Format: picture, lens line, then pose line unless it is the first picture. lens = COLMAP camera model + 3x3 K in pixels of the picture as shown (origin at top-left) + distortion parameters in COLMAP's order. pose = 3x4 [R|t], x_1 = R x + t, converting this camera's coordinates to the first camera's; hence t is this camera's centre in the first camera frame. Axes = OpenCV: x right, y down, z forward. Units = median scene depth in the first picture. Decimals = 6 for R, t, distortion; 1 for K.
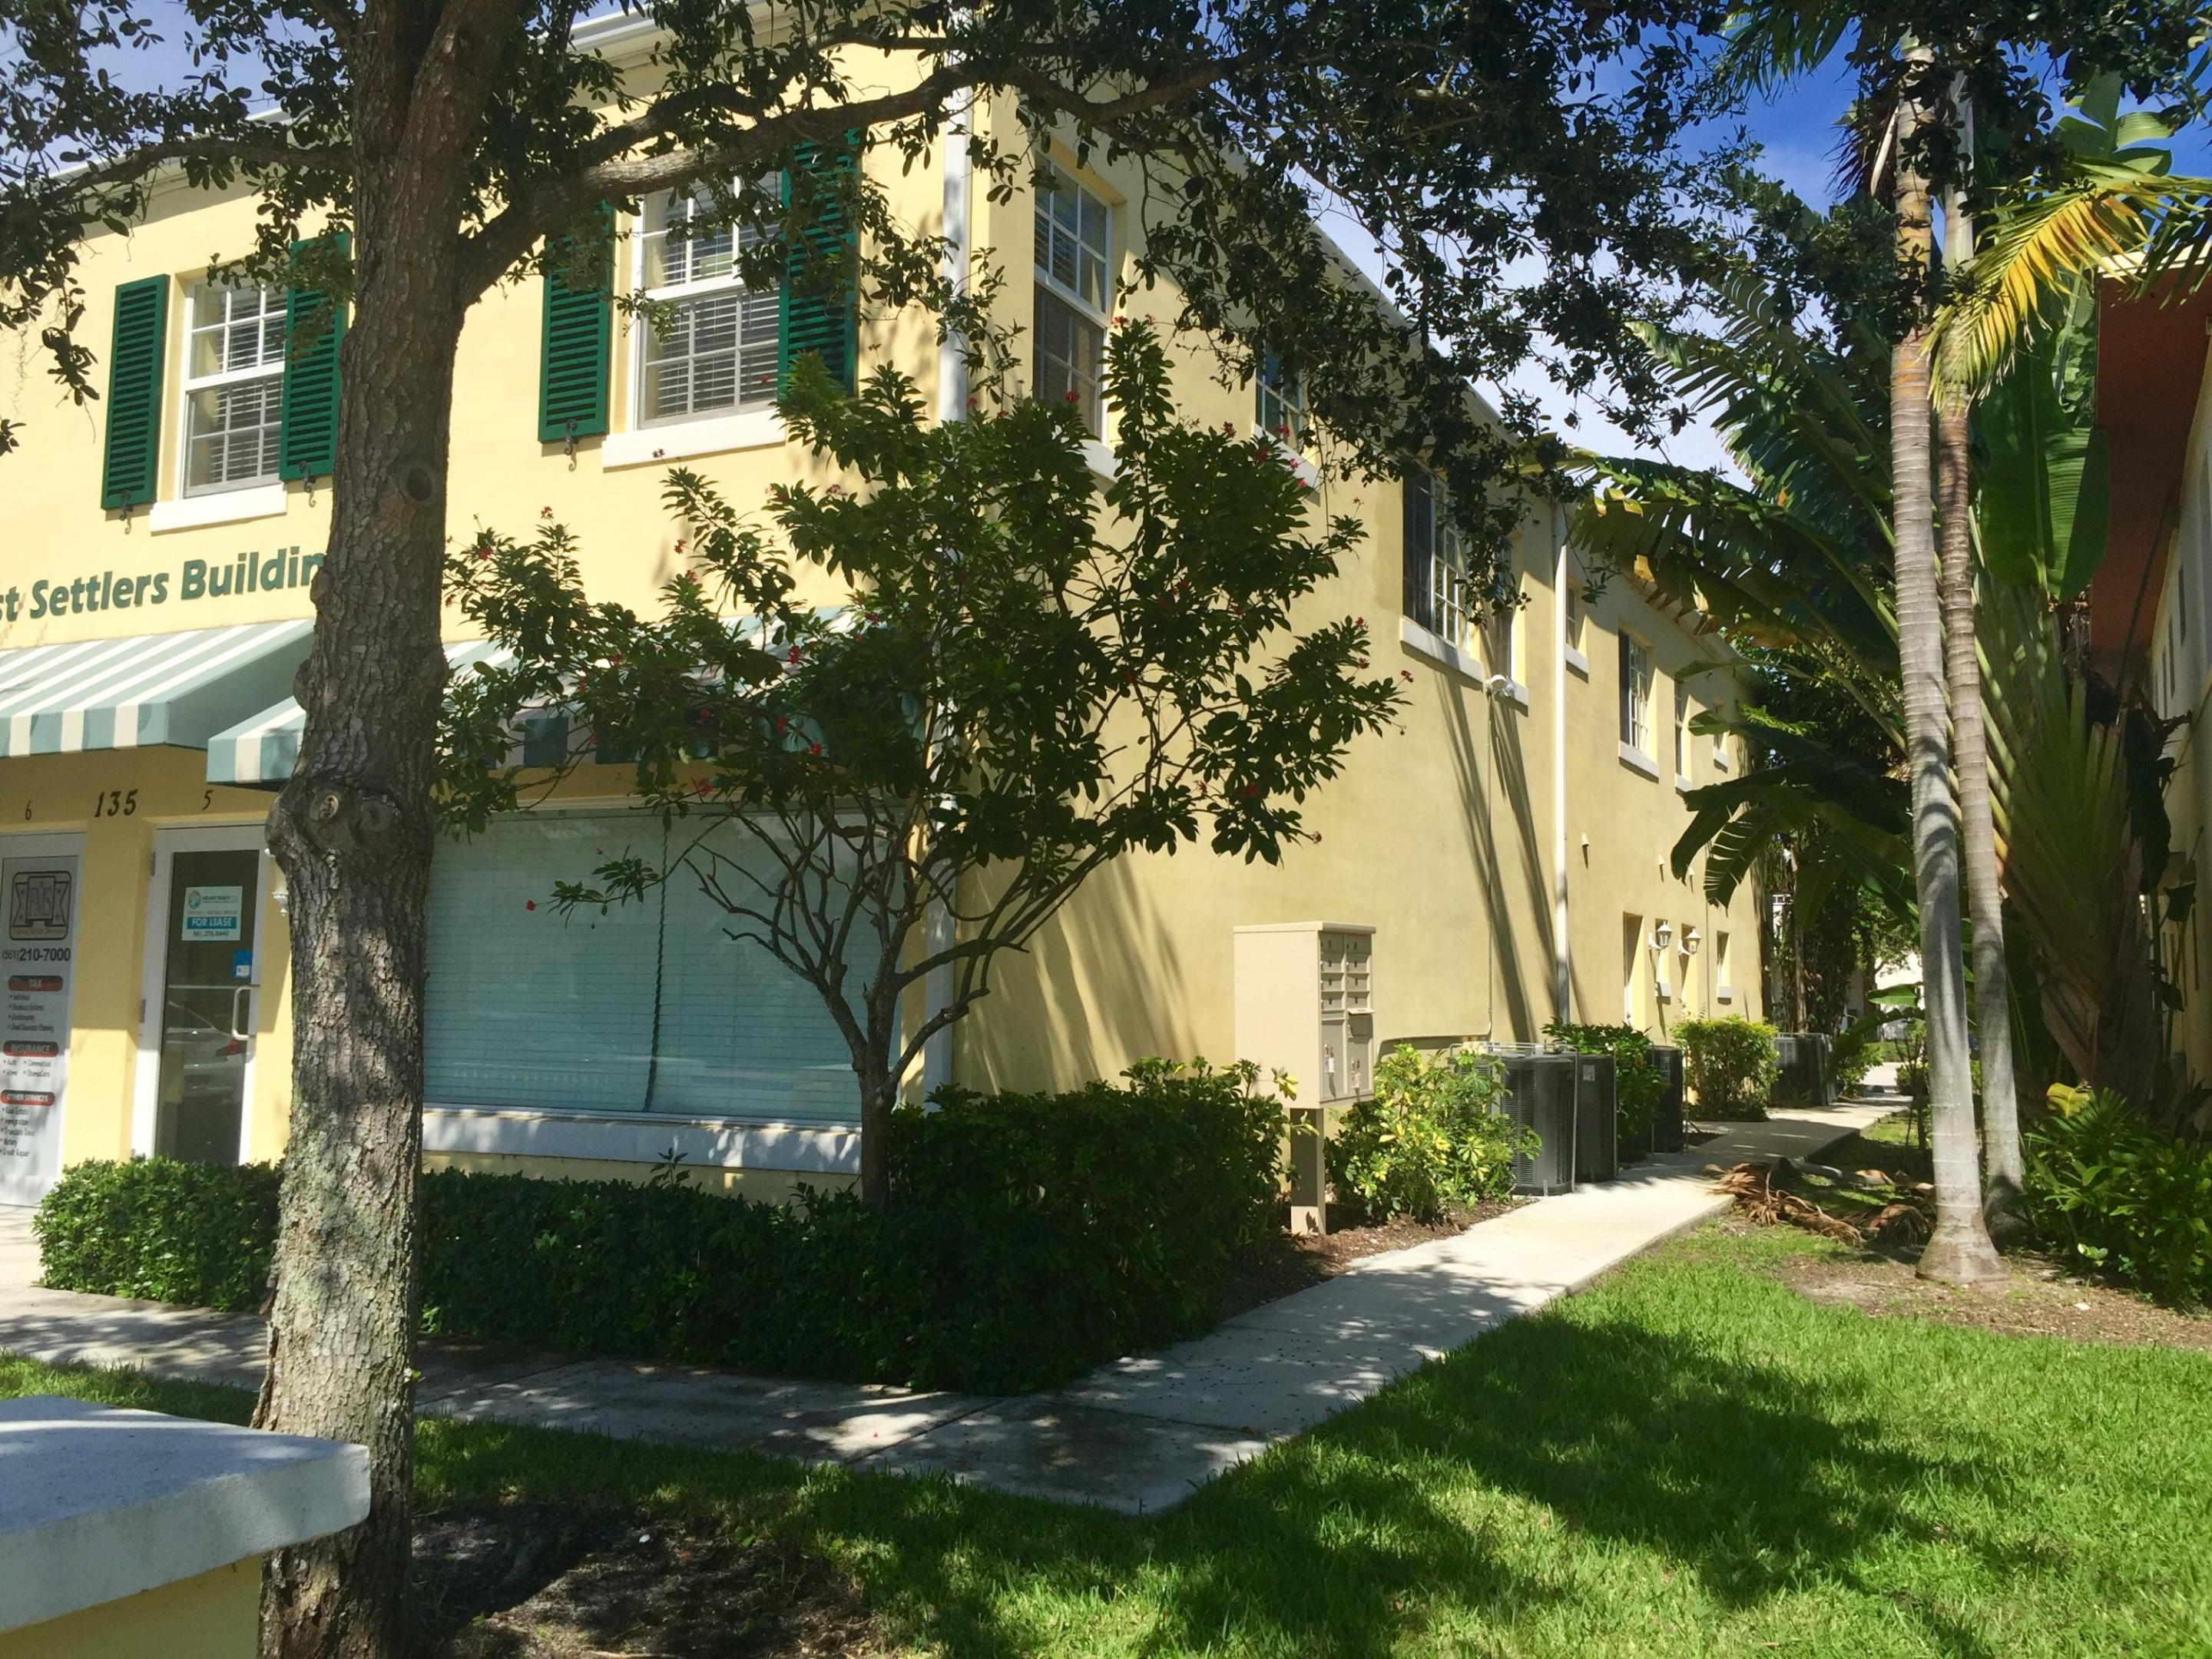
lens RADIAL K [[1935.1, 0, 1106.0], [0, 1935.1, 829.5], [0, 0, 1]] dist [0.091582, -0.155665]
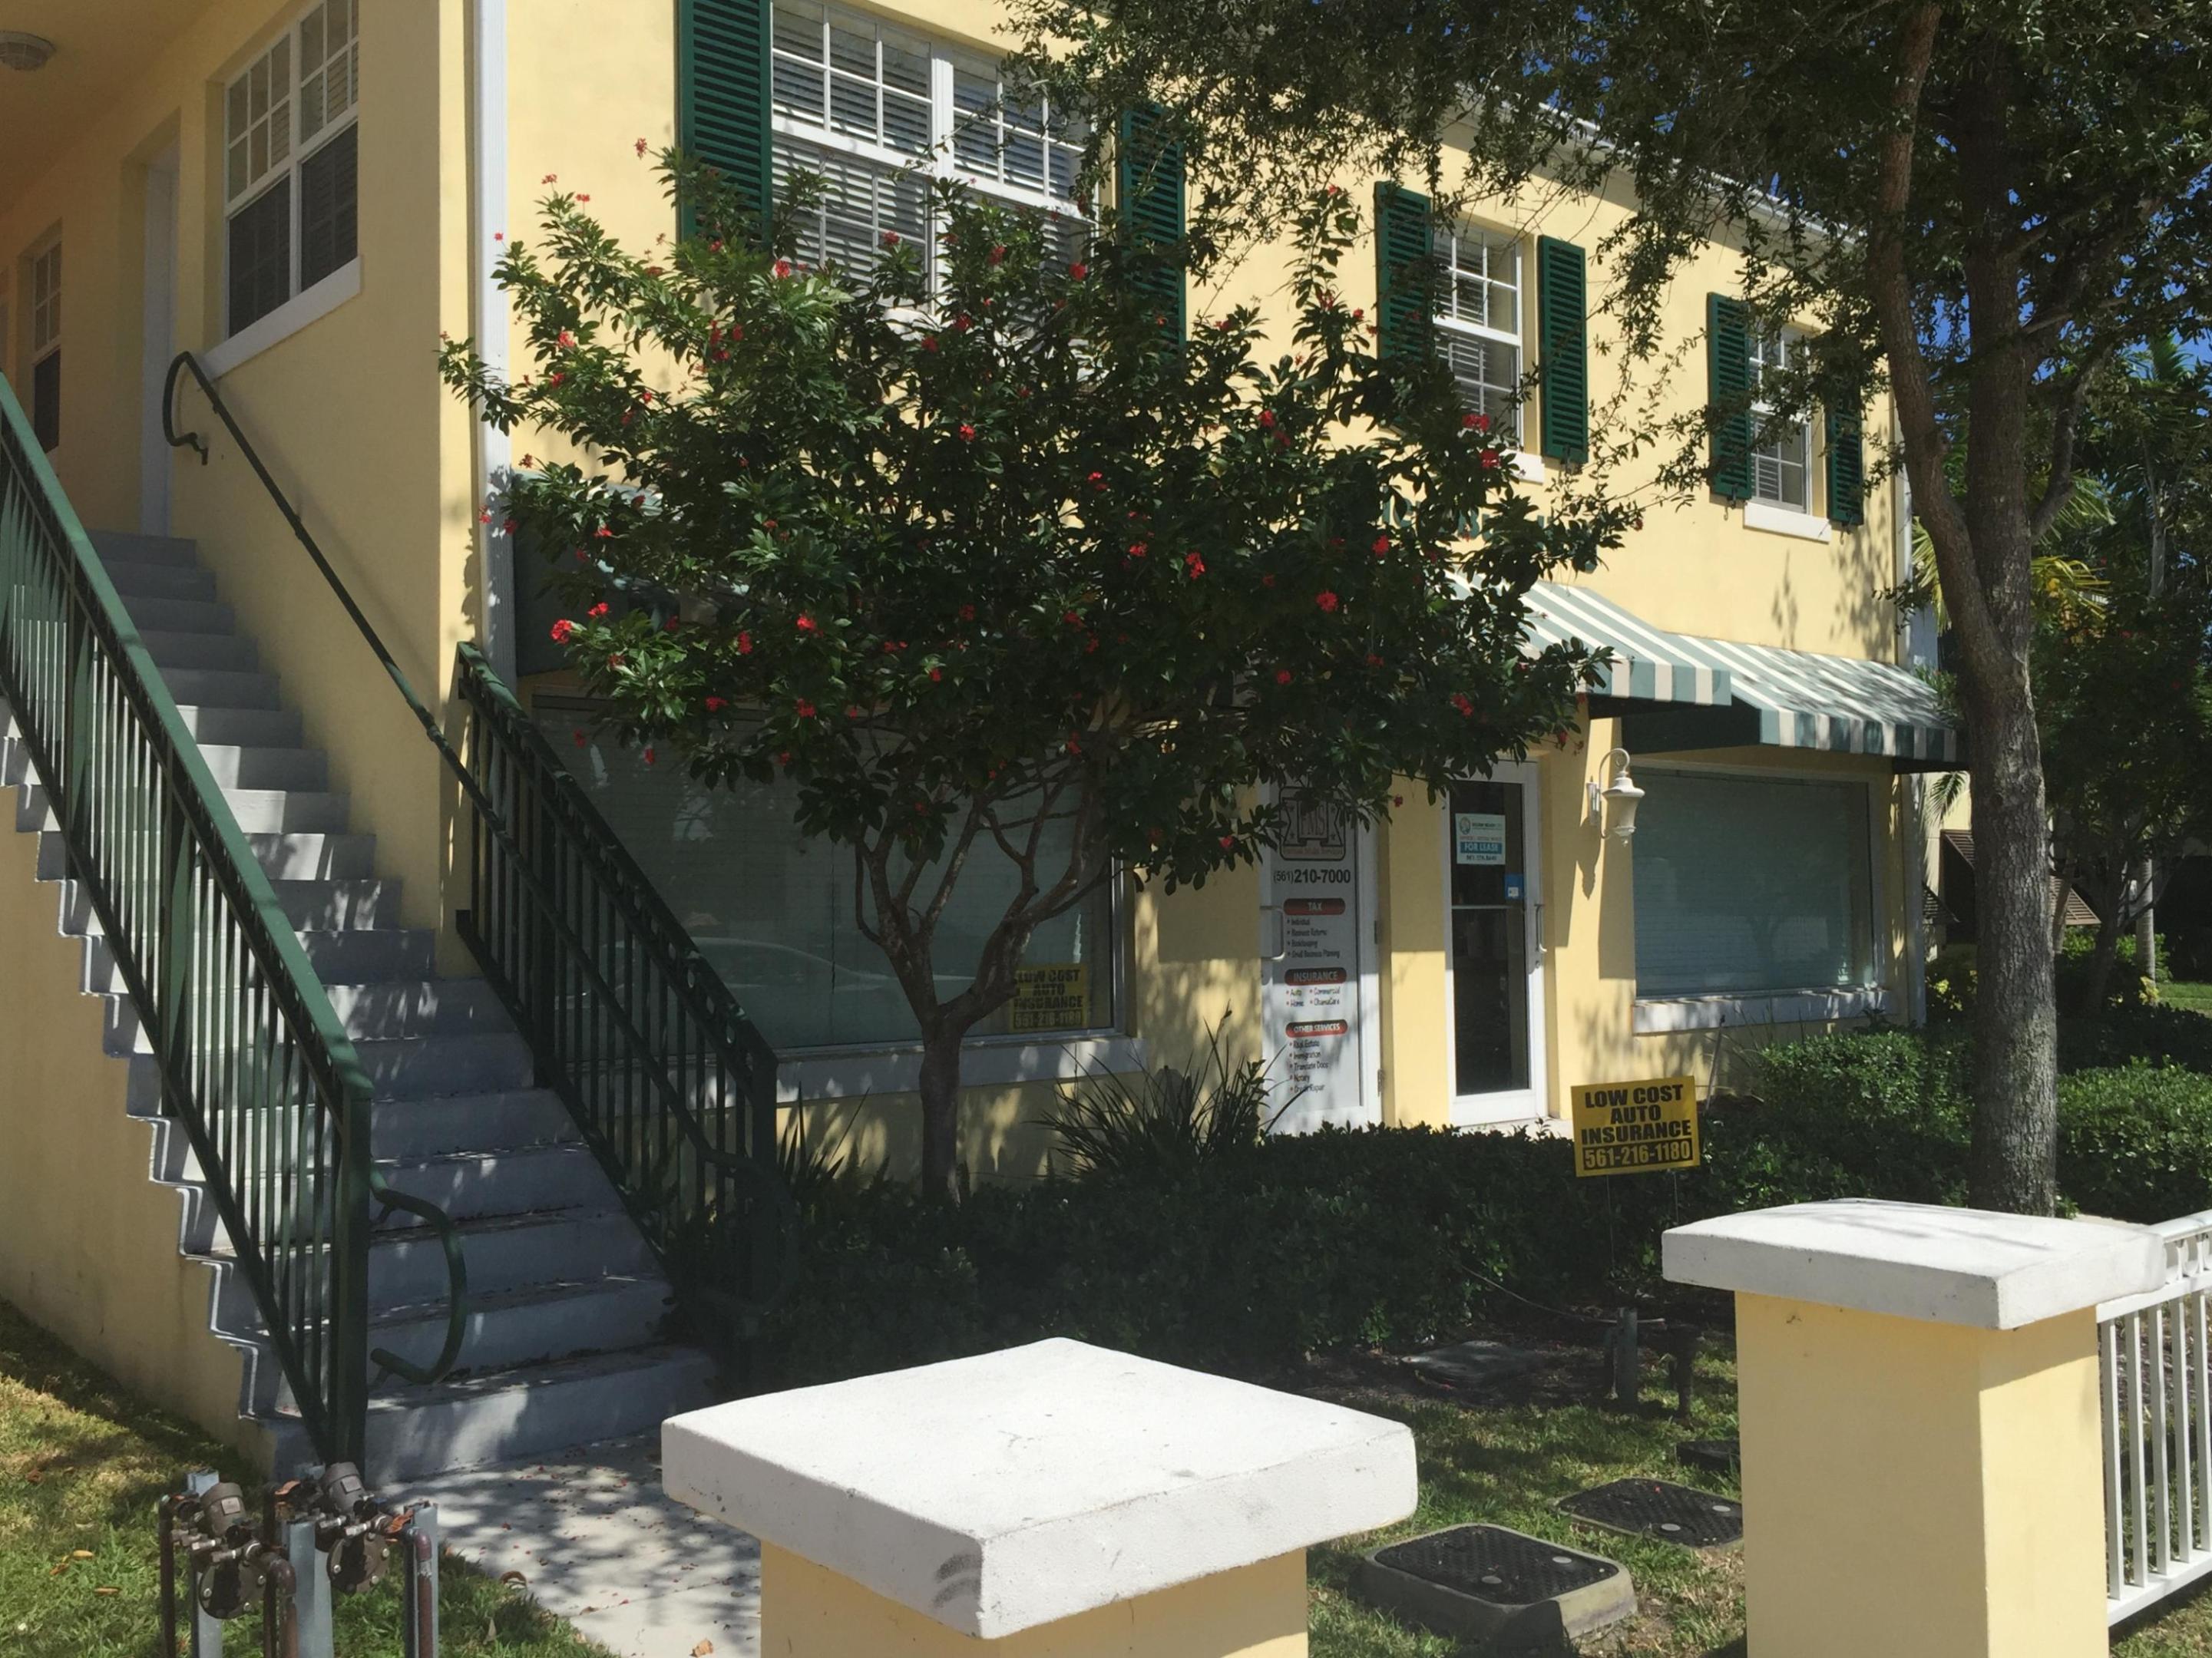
lens RADIAL K [[1994.3, 0, 1106.0], [0, 1994.3, 829.0], [0, 0, 1]] dist [0.100180, -0.148176]
pose [[0.373106, 0.017947, 0.927615, -1.510066], [-0.071297, 0.997411, 0.009380, 0.040577], [-0.925045, -0.069637, 0.373420, 0.759159]]
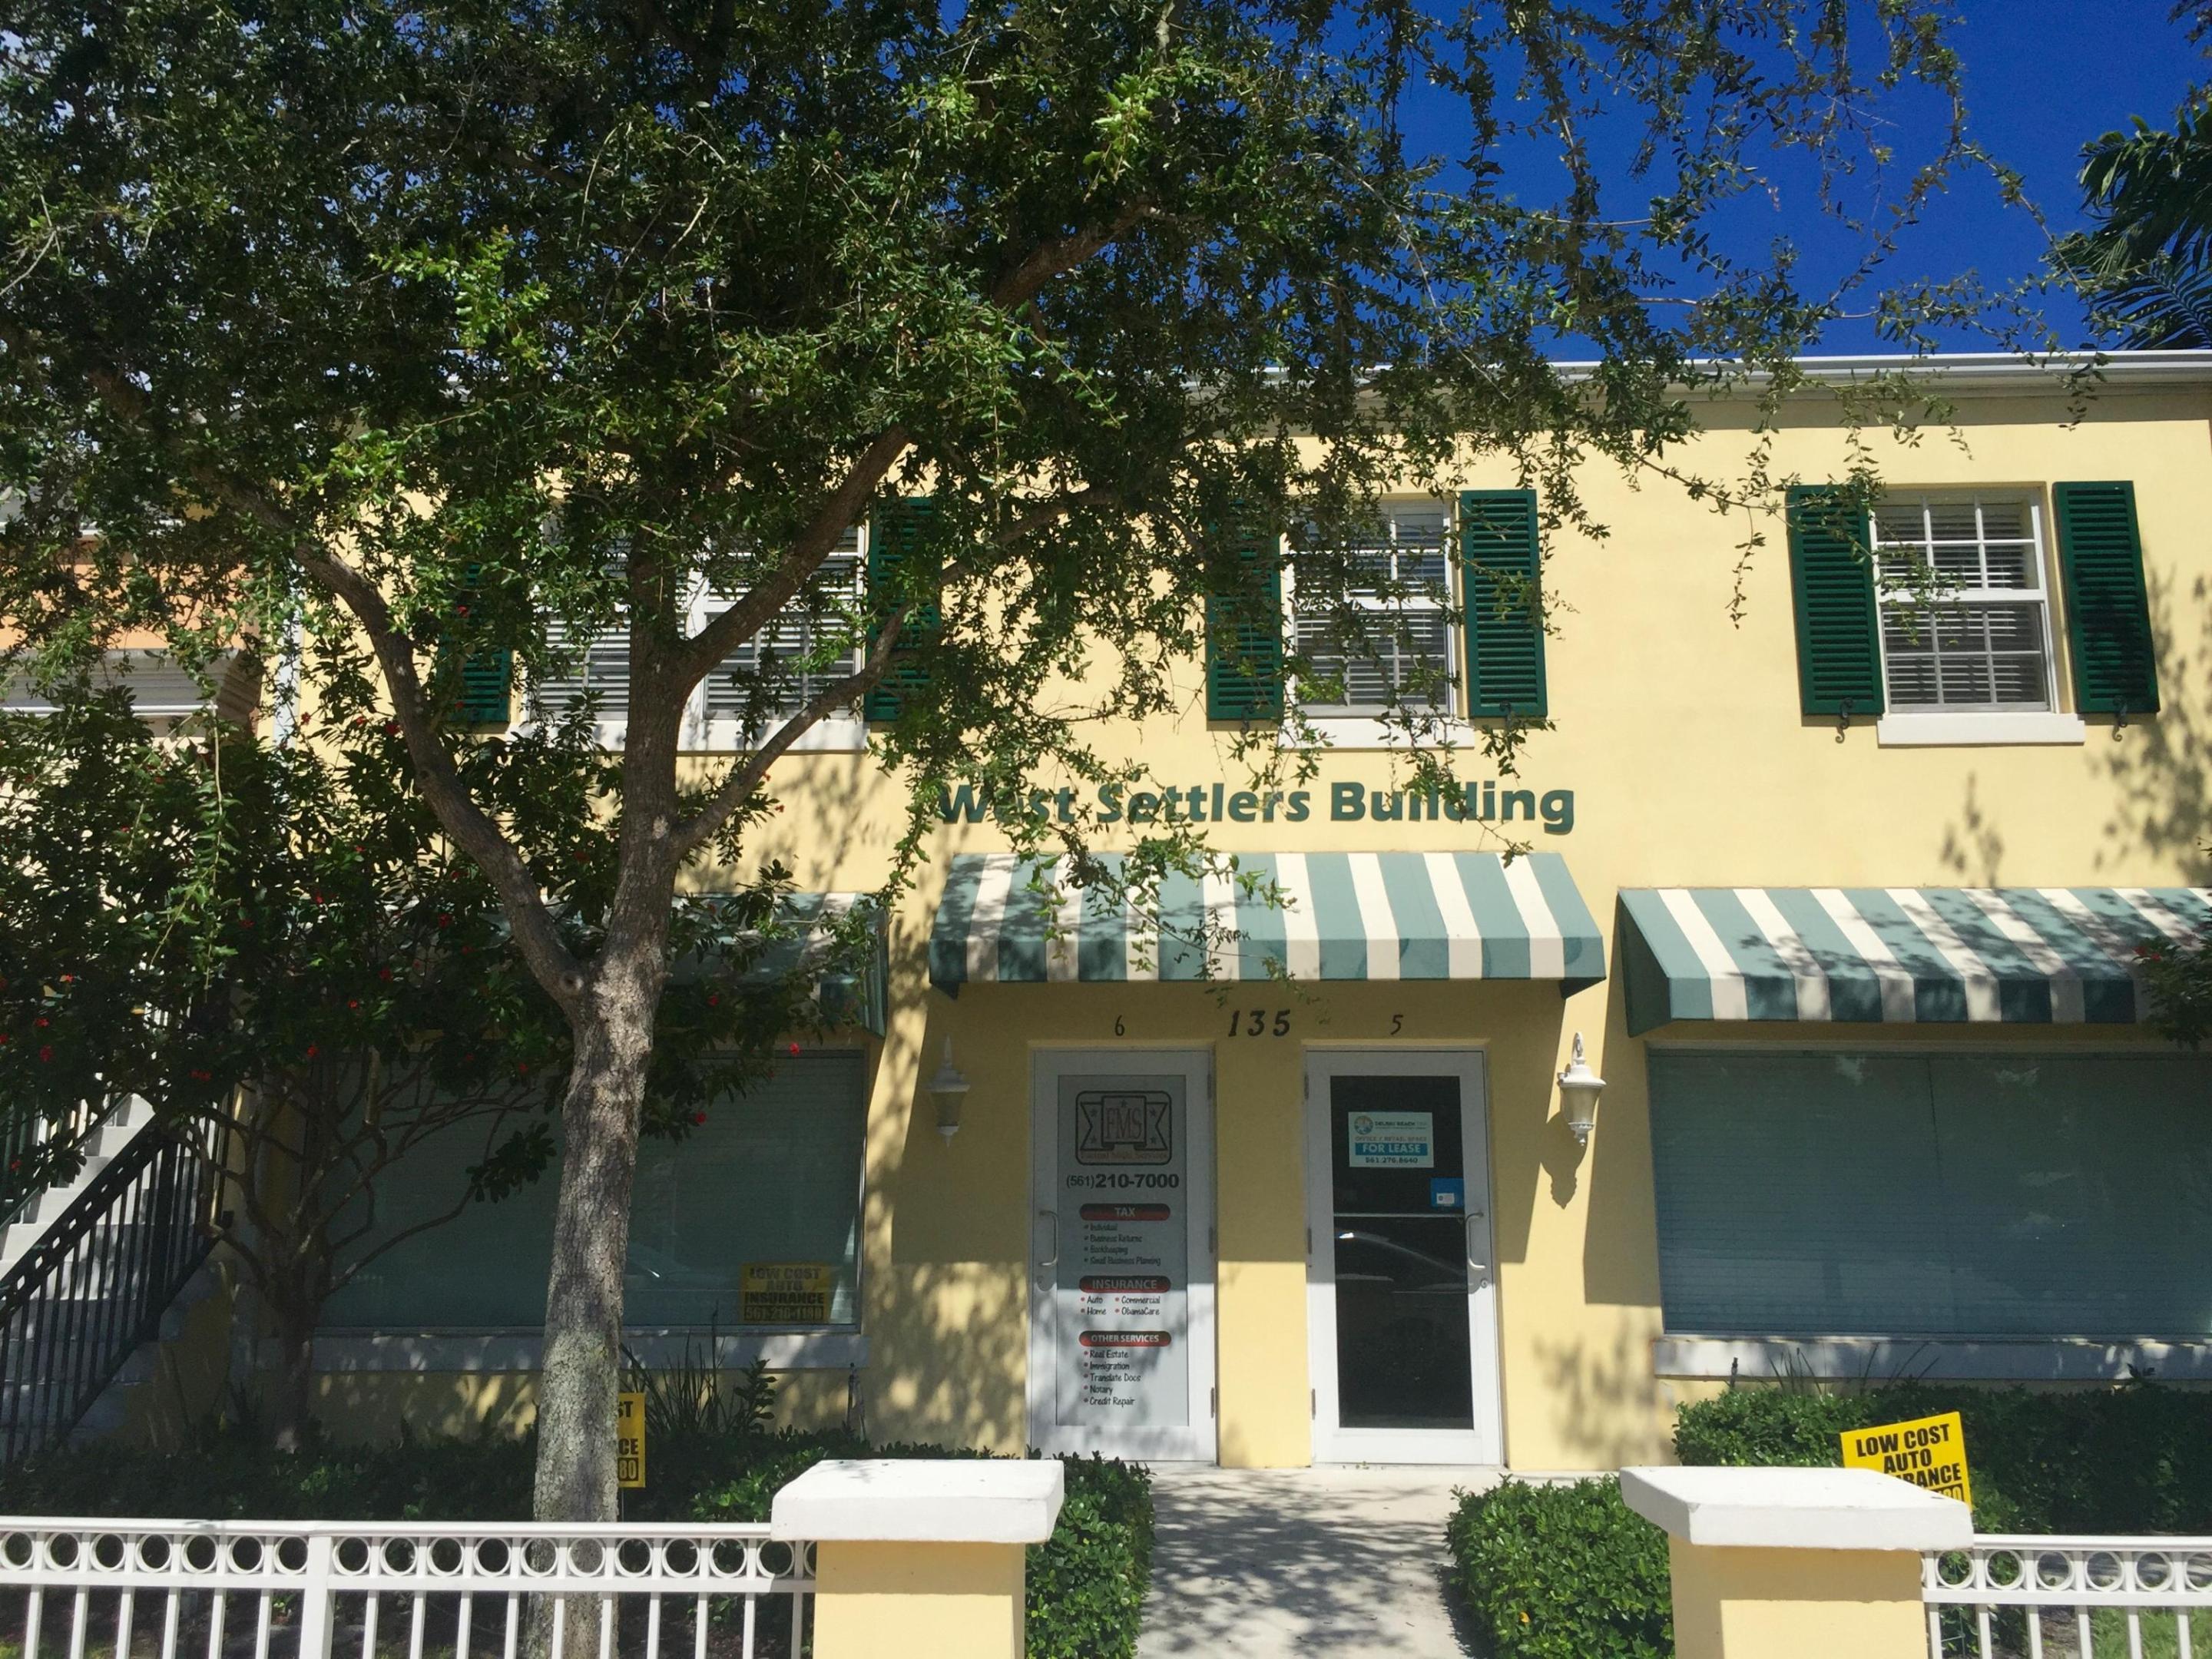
lens RADIAL K [[1994.6, 0, 1106.0], [0, 1994.6, 829.5], [0, 0, 1]] dist [0.100180, -0.148176]
pose [[0.901972, 0.071695, 0.425801, -1.000458], [-0.028370, 0.993828, -0.107243, -0.000277], [-0.430862, 0.084650, 0.898439, 0.135231]]
